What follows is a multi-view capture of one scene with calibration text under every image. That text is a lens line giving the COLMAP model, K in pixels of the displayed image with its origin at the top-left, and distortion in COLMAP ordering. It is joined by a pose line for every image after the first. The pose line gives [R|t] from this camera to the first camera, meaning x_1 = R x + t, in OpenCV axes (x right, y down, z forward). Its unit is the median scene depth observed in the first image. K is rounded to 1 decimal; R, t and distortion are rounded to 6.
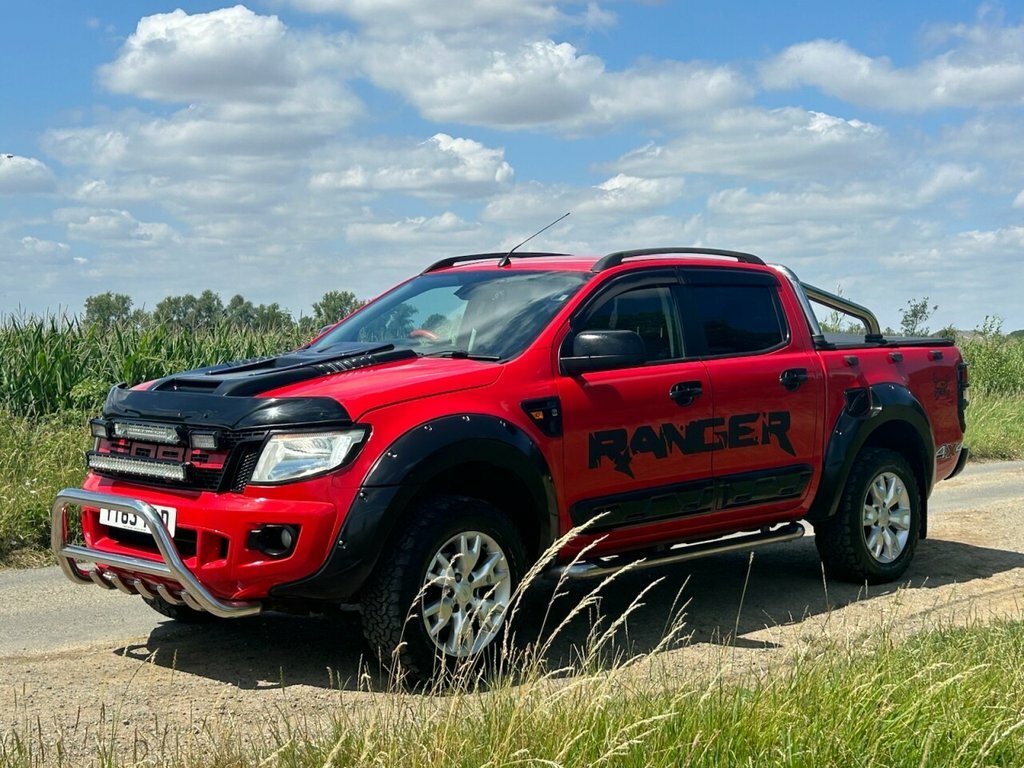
lens RADIAL K [[1544.4, 0, 539.0], [0, 1544.4, 385.7], [0, 0, 1]] dist [0.239111, -0.968820]
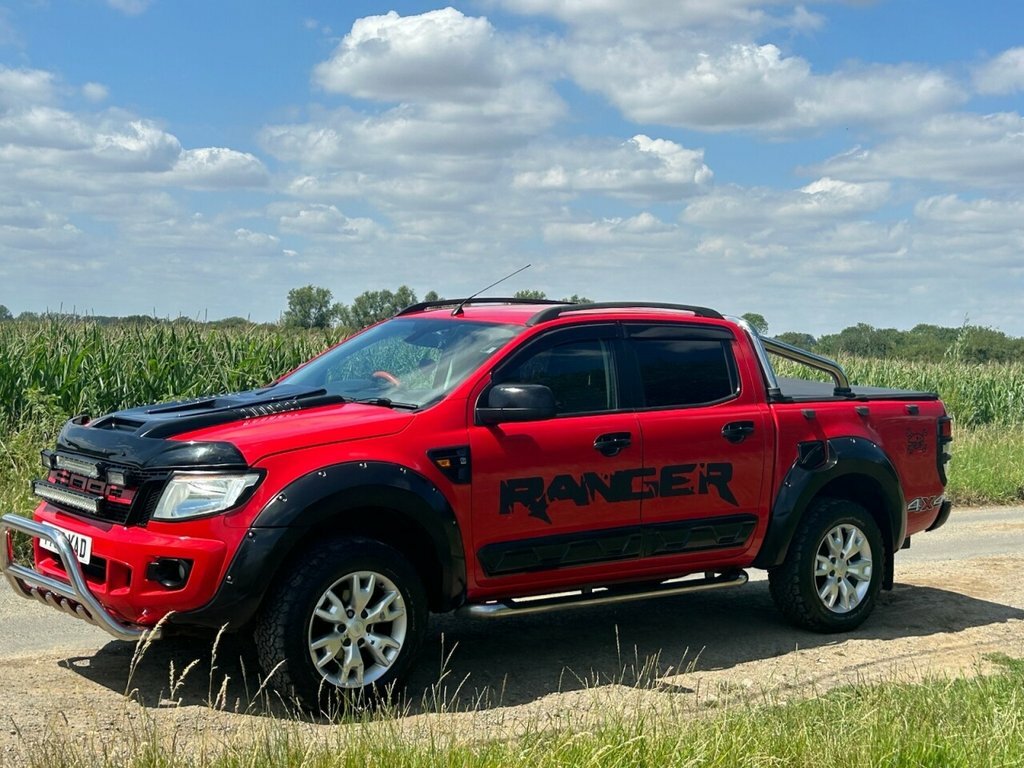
lens RADIAL K [[1544.4, 0, 539.0], [0, 1544.4, 385.7], [0, 0, 1]] dist [0.239111, -0.968820]
pose [[0.991318, 0.037389, -0.126062, 0.162552], [-0.037393, 0.999298, 0.002336, -0.032441], [0.126061, 0.002398, 0.992020, -0.040380]]
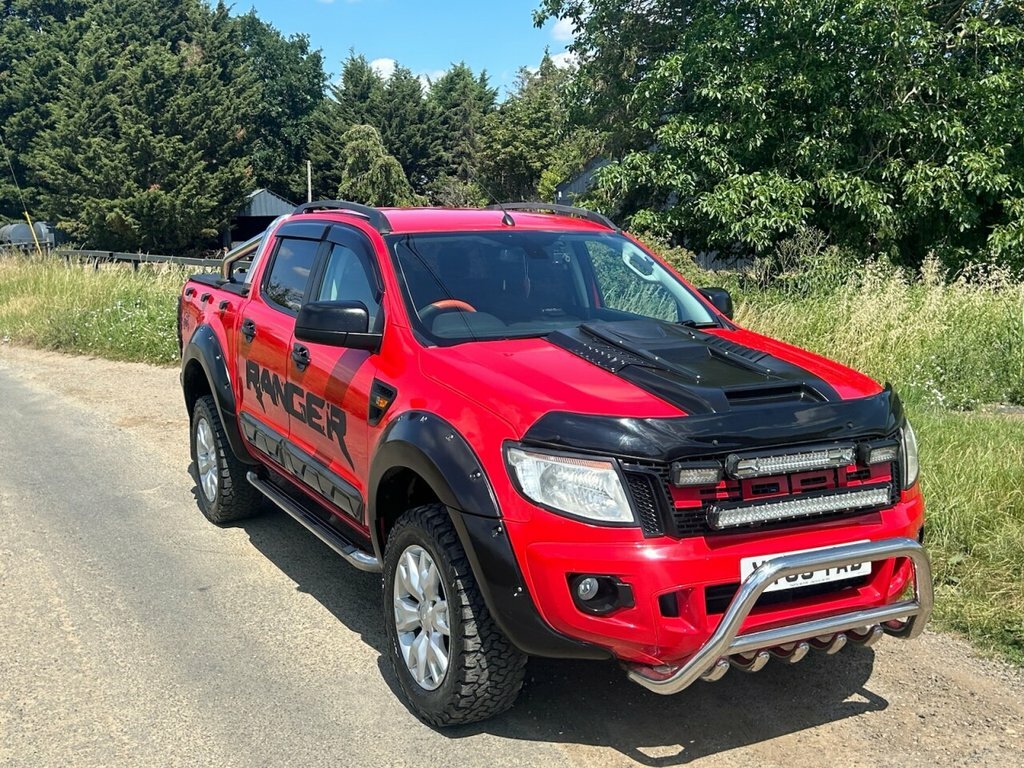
lens RADIAL K [[1164.5, 0, 518.1], [0, 1164.5, 361.7], [0, 0, 1]] dist [0.130953, -0.318601]
pose [[0.330485, -0.129496, 0.934885, -0.667419], [0.044653, 0.991579, 0.121564, -0.077908], [-0.942754, 0.001570, 0.333484, 0.733983]]
